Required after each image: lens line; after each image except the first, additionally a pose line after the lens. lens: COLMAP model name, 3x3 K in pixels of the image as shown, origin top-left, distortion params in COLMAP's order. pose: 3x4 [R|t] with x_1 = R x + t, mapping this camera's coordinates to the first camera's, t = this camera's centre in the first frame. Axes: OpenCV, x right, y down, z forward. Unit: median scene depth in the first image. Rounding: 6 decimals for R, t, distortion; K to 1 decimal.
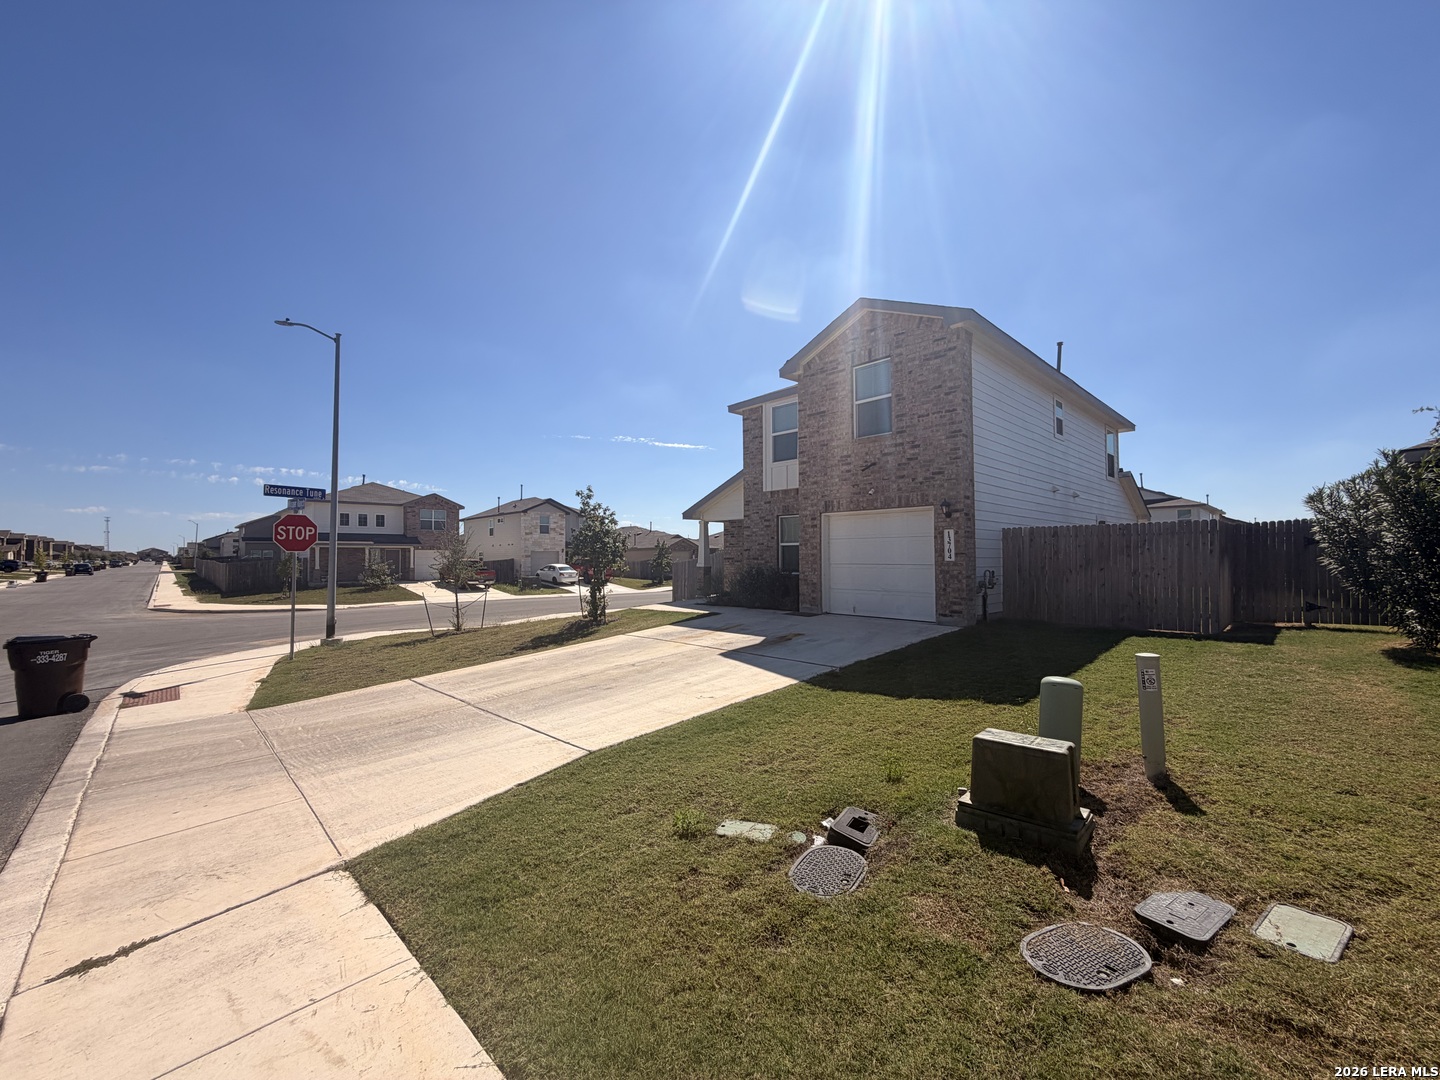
lens RADIAL K [[576.8, 0, 711.1], [0, 576.8, 540.0], [0, 0, 1]] dist [0.000944, 0.000706]
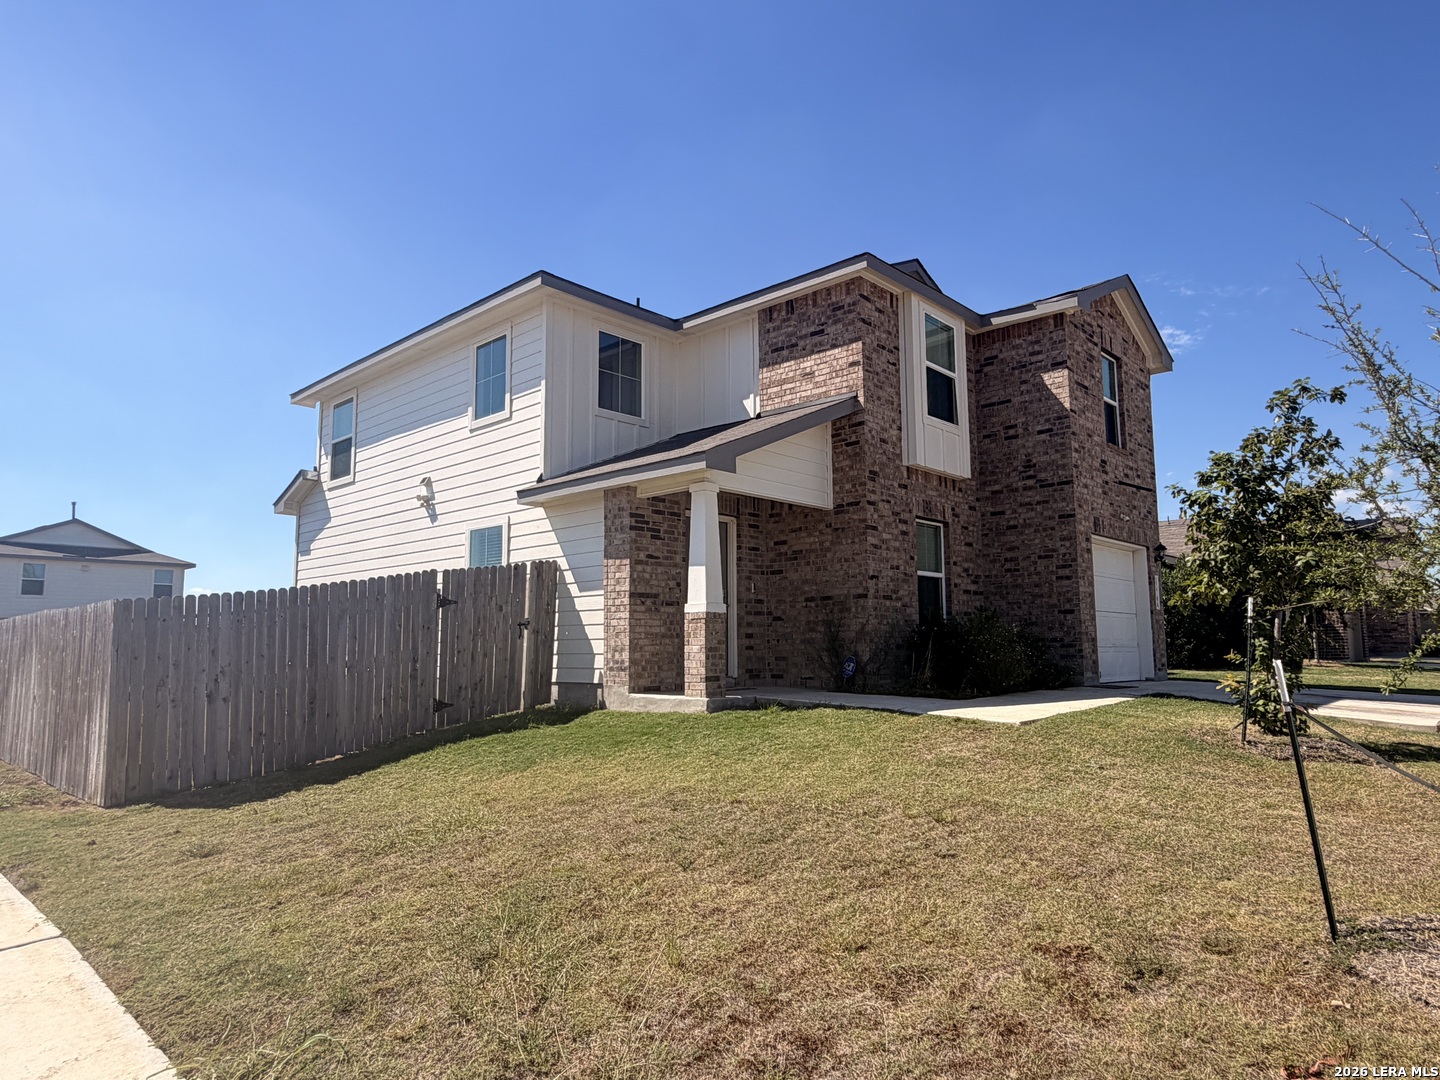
lens RADIAL K [[892.4, 0, 720.8], [0, 892.4, 549.6], [0, 0, 1]] dist [-0.002183, 0.003170]
pose [[-0.058731, 0.115749, 0.991541, -0.965596], [-0.023086, 0.992832, -0.117268, 0.123765], [-0.998007, -0.029777, -0.055638, 1.774667]]
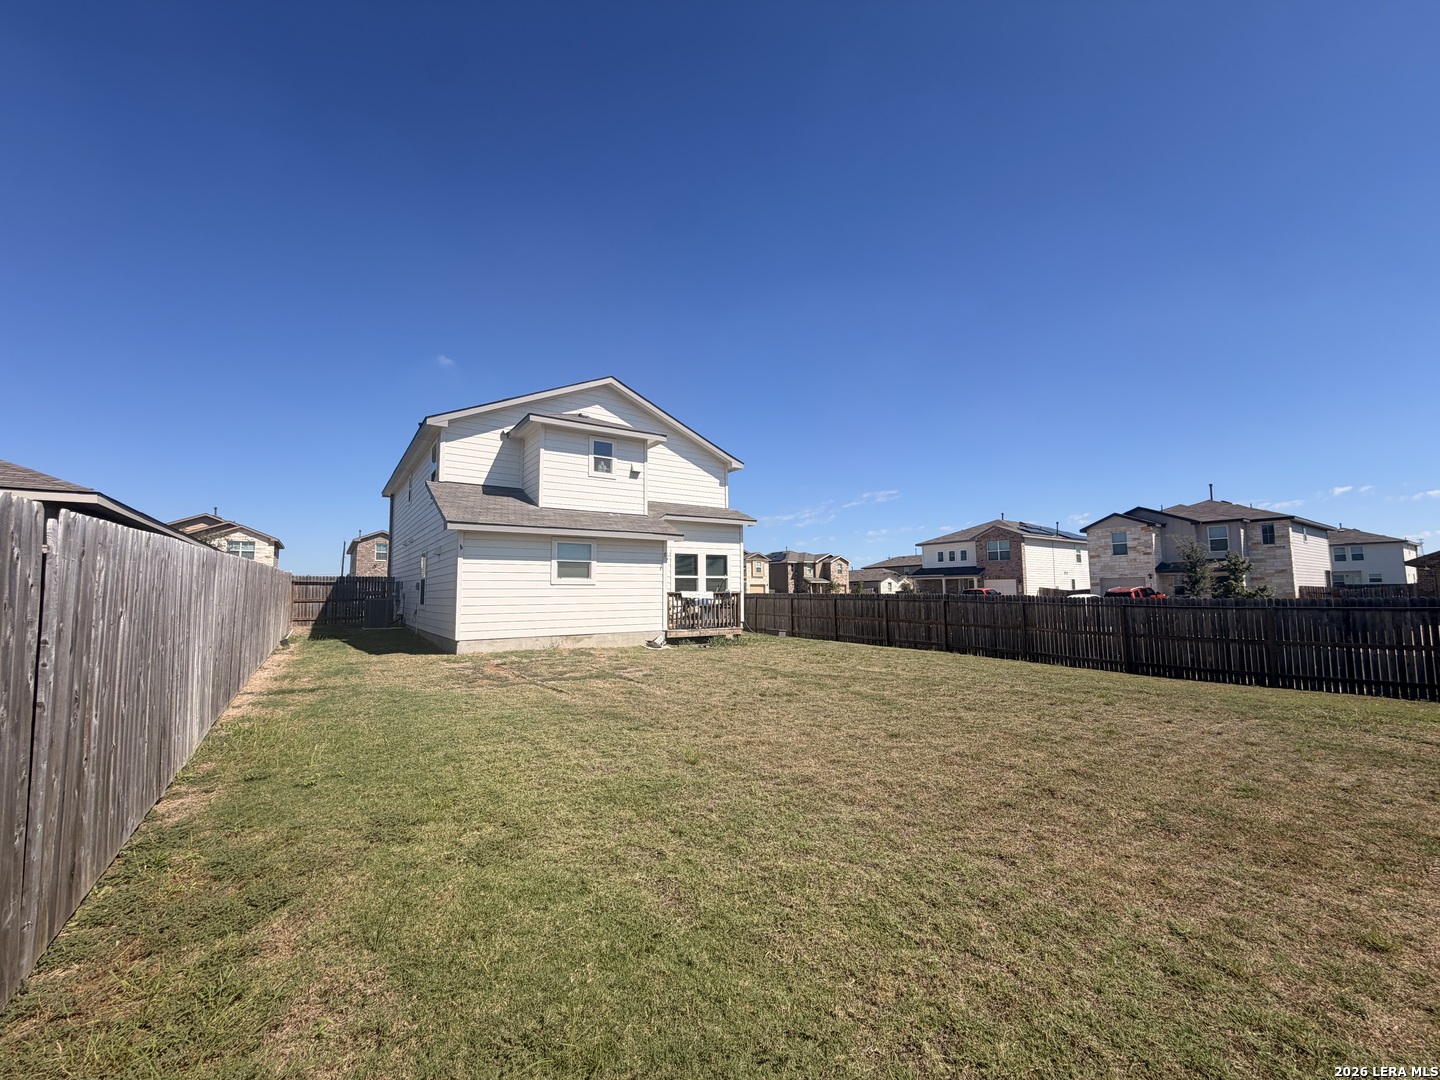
lens RADIAL K [[576.8, 0, 717.0], [0, 576.8, 538.6], [0, 0, 1]] dist [0.000944, 0.000706]
pose [[-0.161135, -0.088974, -0.982914, 2.381313], [0.030209, 0.995017, -0.095022, 0.103600], [0.986470, -0.045004, -0.157644, 2.577300]]
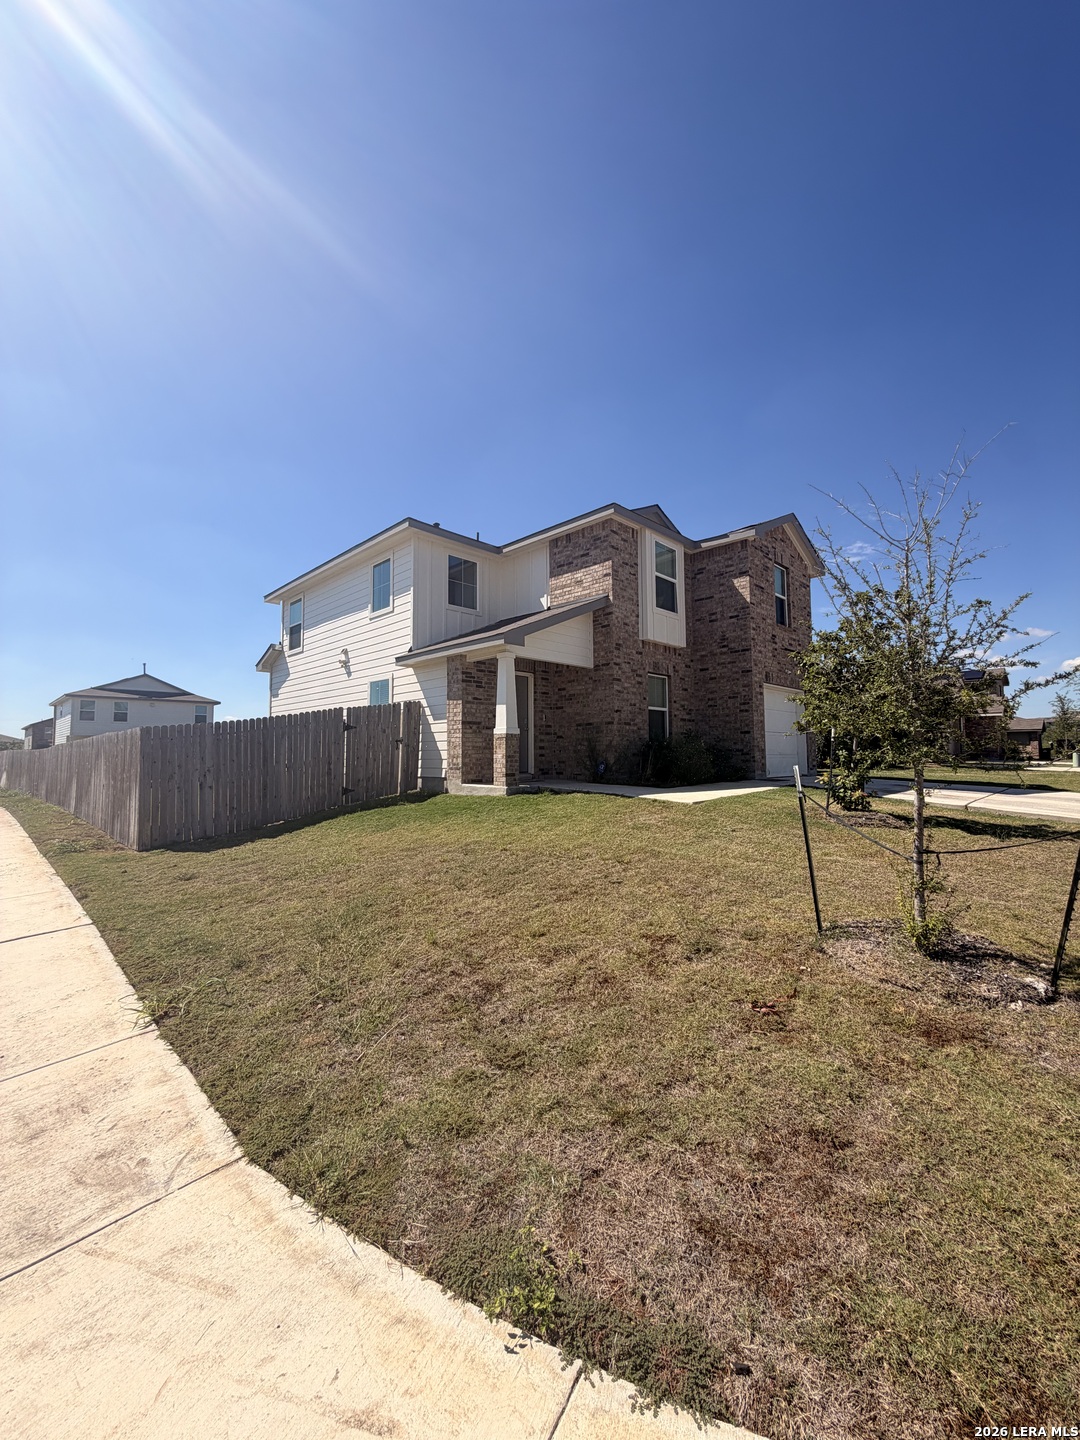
lens RADIAL K [[576.8, 0, 539.7], [0, 576.8, 715.4], [0, 0, 1]] dist [0.000944, 0.000706]
pose [[-0.021456, 0.073122, 0.997092, -0.999853], [-0.023434, 0.997011, -0.073620, 0.119216], [-0.999495, -0.024945, -0.019678, 1.700433]]
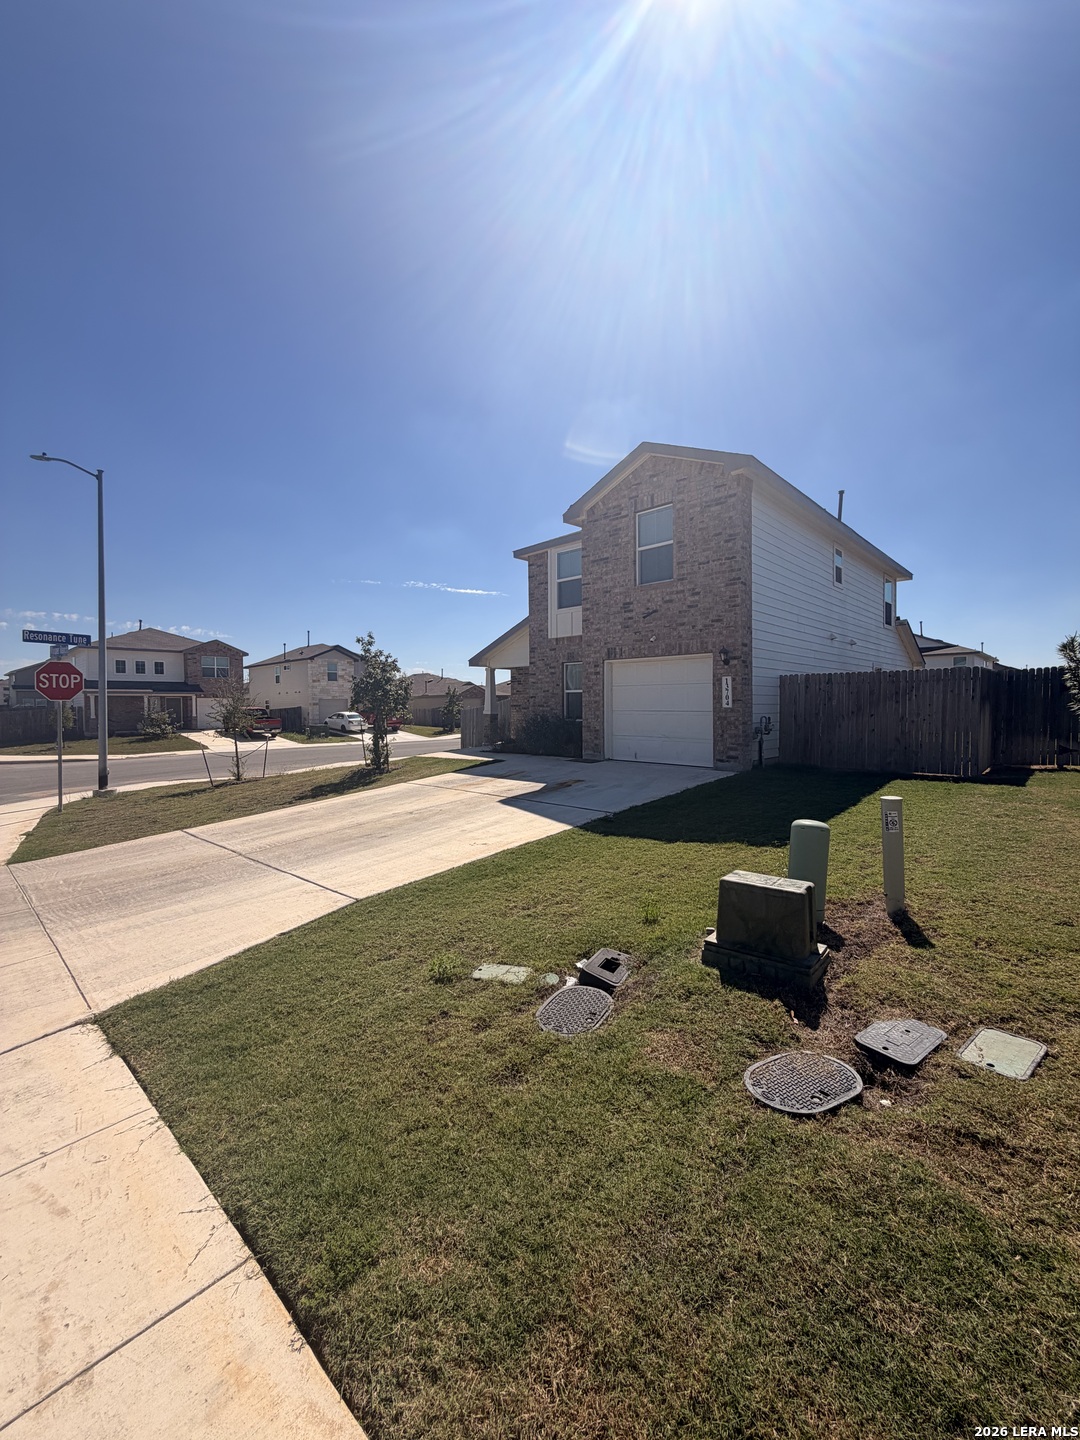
lens RADIAL K [[576.8, 0, 533.1], [0, 576.8, 714.7], [0, 0, 1]] dist [0.000944, 0.000706]
pose [[0.998812, -0.004352, 0.048528, 0.022405], [0.002023, 0.998848, 0.047936, -0.000635], [-0.048681, -0.047781, 0.997671, 0.000676]]
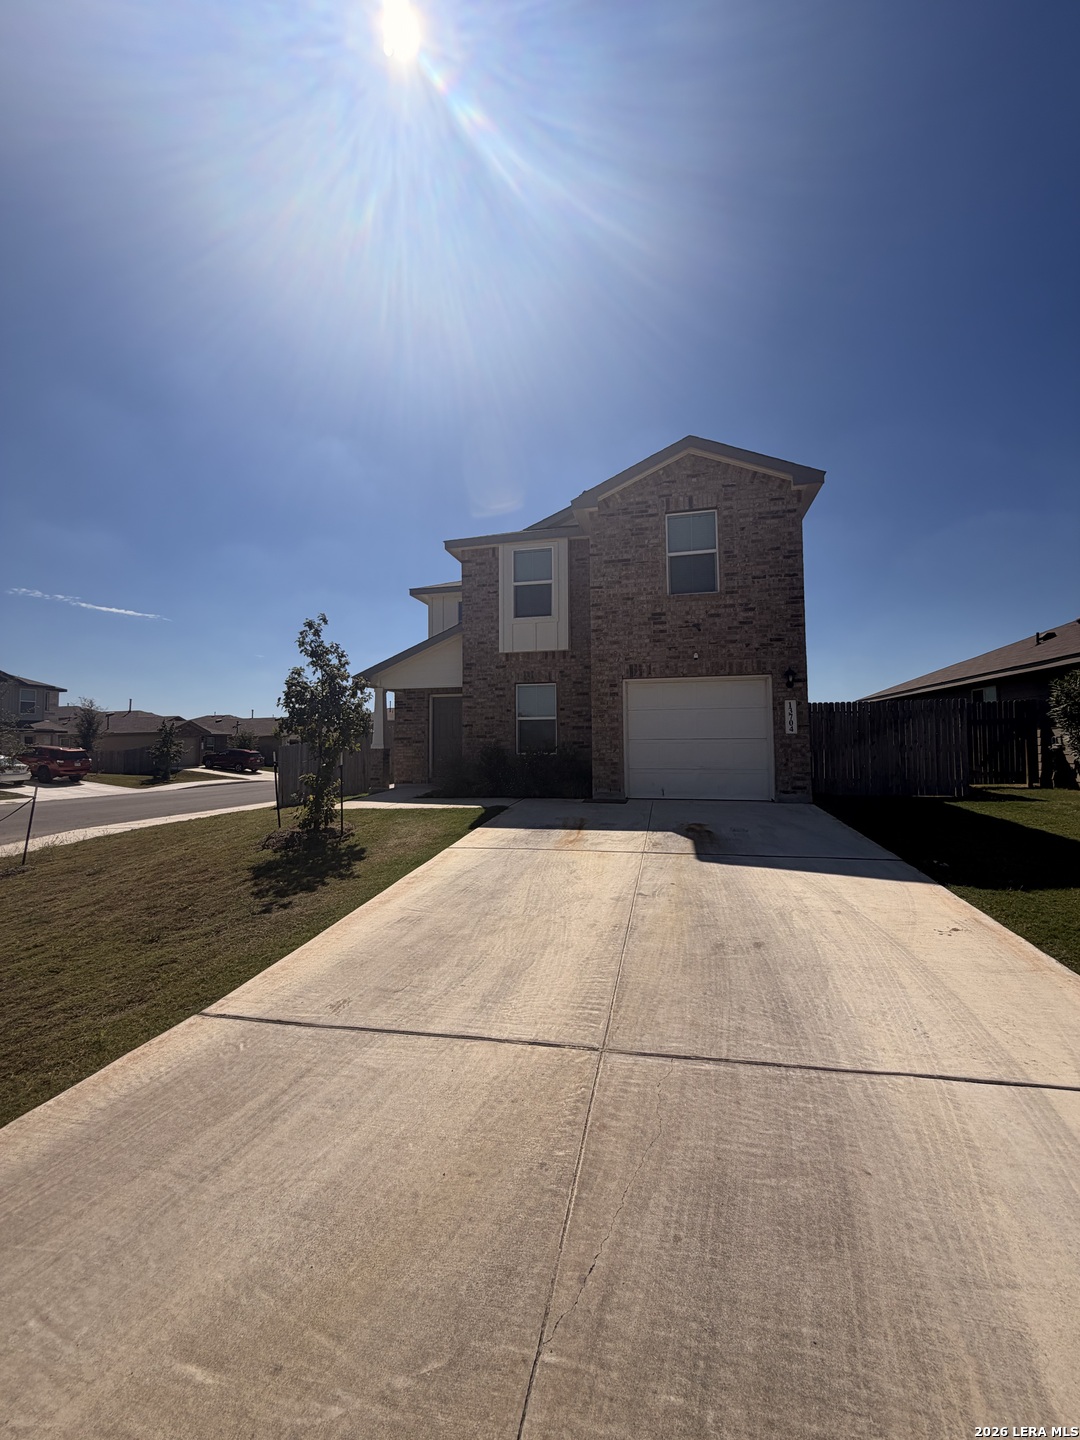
lens RADIAL K [[576.8, 0, 536.6], [0, 576.8, 715.4], [0, 0, 1]] dist [0.000944, 0.000706]
pose [[0.836909, 0.026608, 0.546694, -0.444699], [-0.012073, 0.999472, -0.030163, 0.039492], [-0.547208, 0.018644, 0.836789, 0.439346]]
